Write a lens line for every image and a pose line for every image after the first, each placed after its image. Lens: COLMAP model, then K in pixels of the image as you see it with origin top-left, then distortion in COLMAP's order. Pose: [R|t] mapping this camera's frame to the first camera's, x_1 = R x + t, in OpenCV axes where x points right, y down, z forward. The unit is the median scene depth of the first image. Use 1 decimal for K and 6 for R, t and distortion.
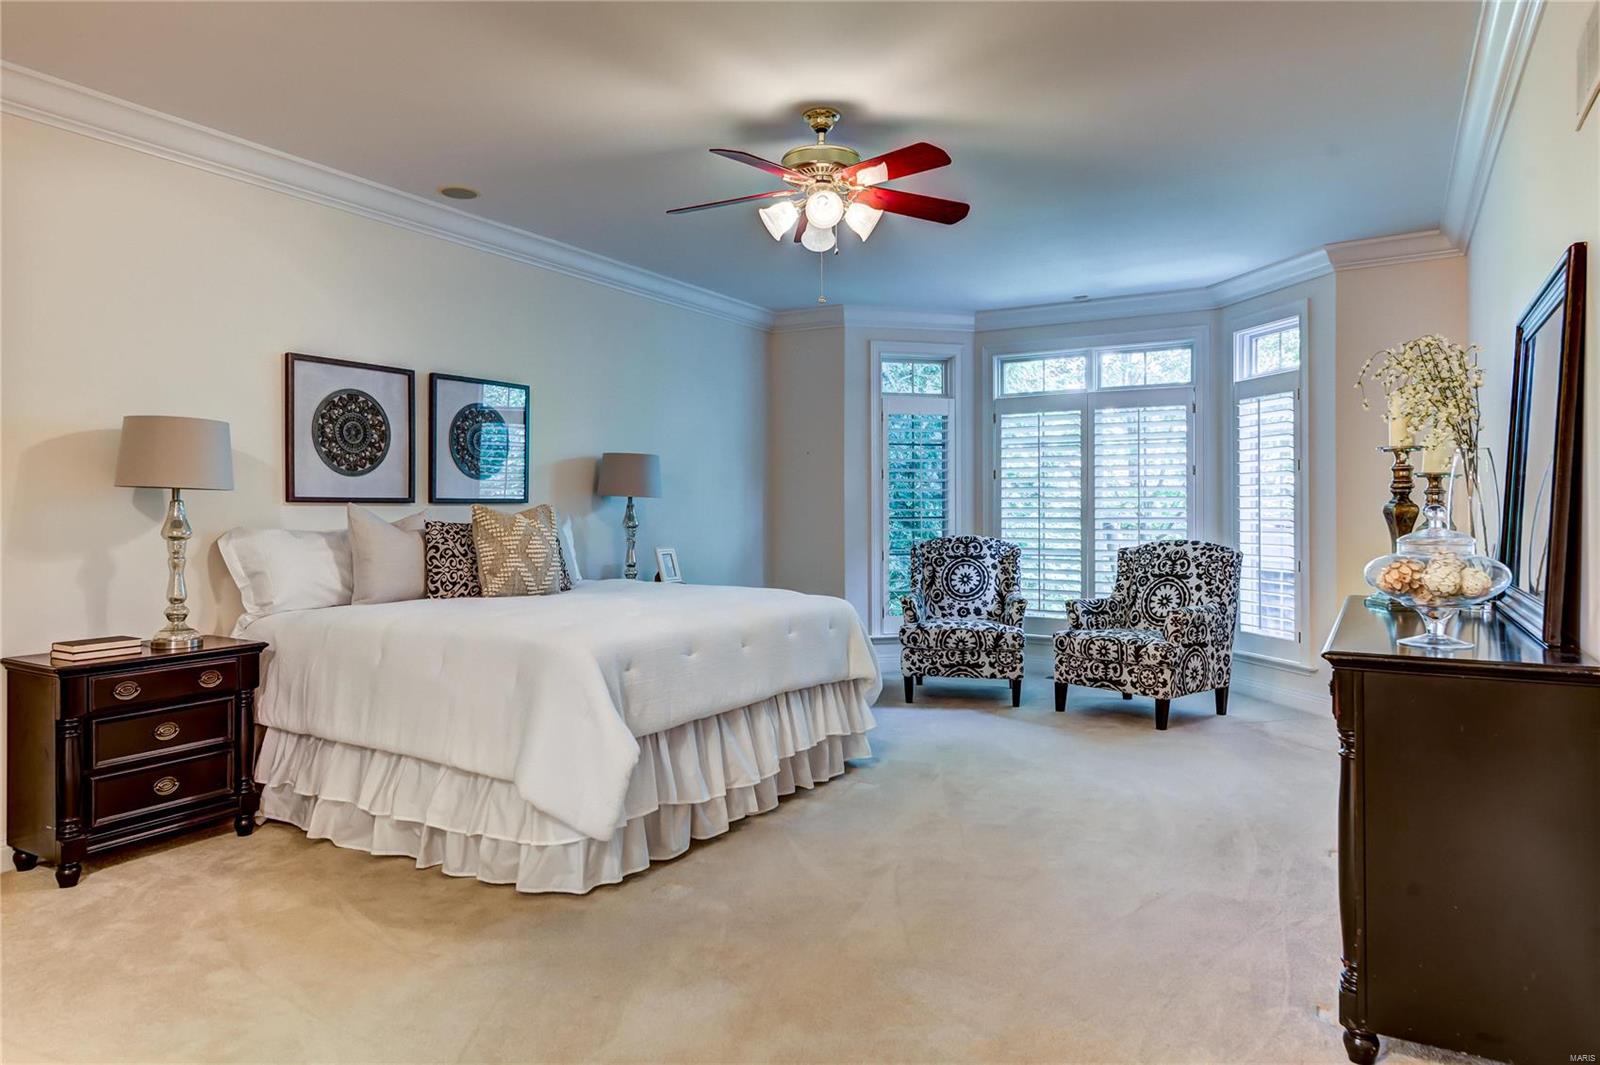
lens RADIAL K [[1007.7, 0, 794.5], [0, 1007.7, 517.0], [0, 0, 1]] dist [0.000891, 0.000053]
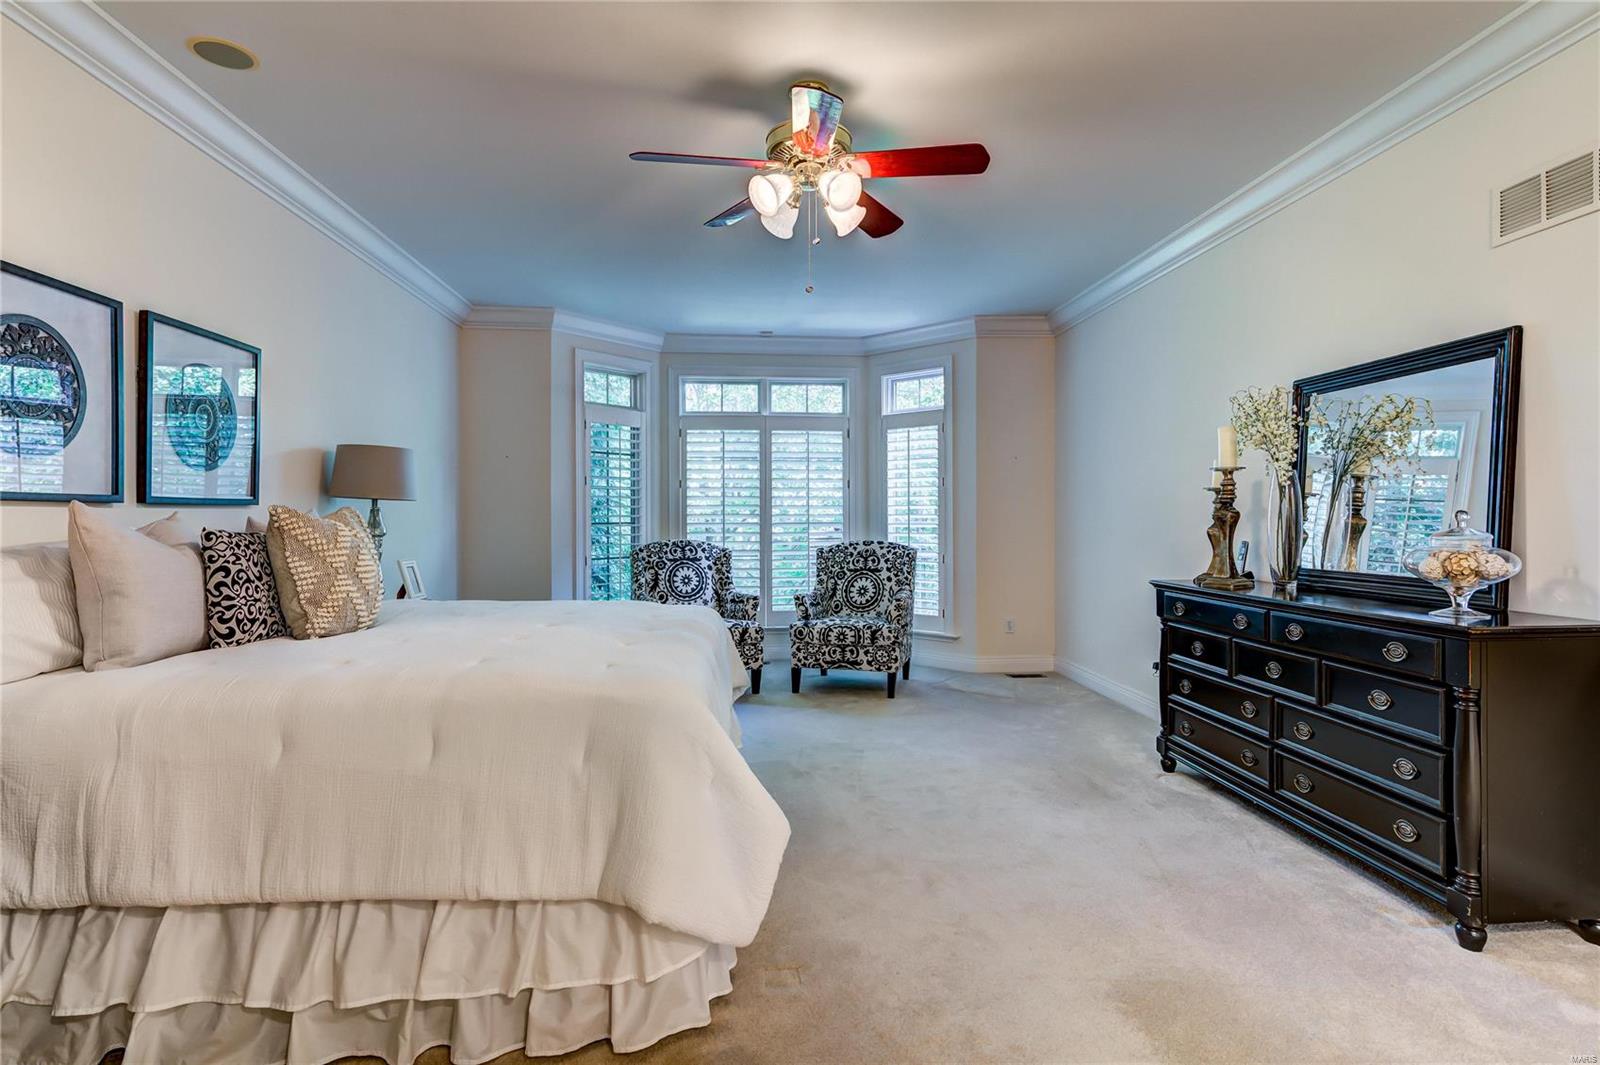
lens RADIAL K [[821.0, 0, 817.9], [0, 821.0, 523.0], [0, 0, 1]] dist [0.001803, -0.001052]
pose [[0.807572, -0.003643, 0.589758, -0.263353], [0.003869, 0.999992, 0.000879, 0.000405], [-0.589756, 0.001572, 0.807580, 0.239135]]
